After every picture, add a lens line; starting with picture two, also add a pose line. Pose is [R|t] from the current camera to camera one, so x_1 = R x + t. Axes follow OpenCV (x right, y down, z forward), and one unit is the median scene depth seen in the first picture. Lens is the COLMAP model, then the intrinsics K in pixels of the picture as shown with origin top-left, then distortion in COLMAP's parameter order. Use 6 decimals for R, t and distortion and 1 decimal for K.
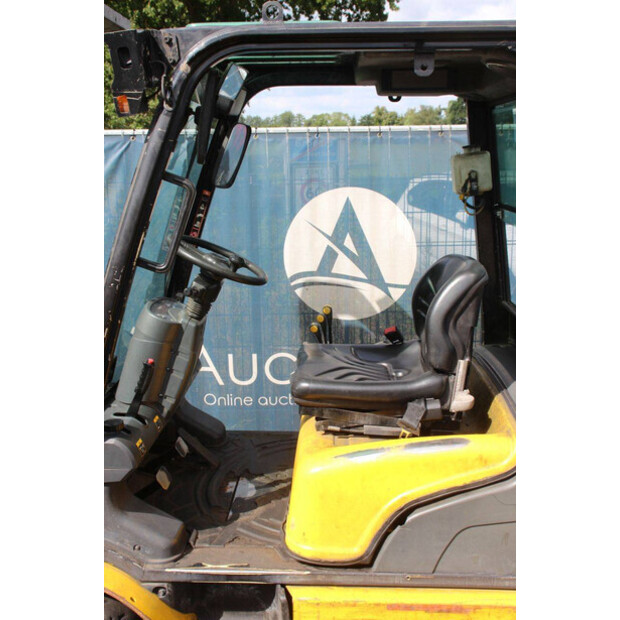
lens RADIAL K [[698.5, 0, 307.3], [0, 698.5, 312.3], [0, 0, 1]] dist [0.011877, 0.000000]
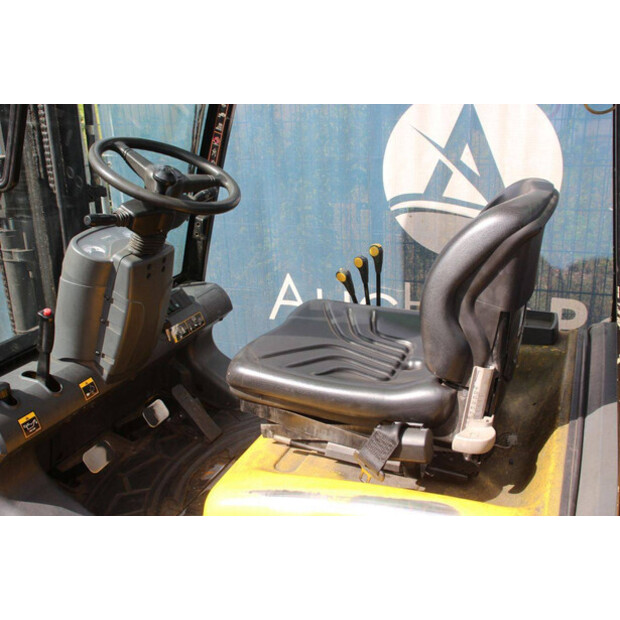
lens RADIAL K [[655.8, 0, 311.1], [0, 655.8, 306.1], [0, 0, 1]] dist [-0.001294, 0.000000]
pose [[0.934653, 0.101146, -0.340872, 0.259057], [-0.057714, 0.989129, 0.135250, -0.043899], [0.350847, -0.106739, 0.930330, 0.439257]]
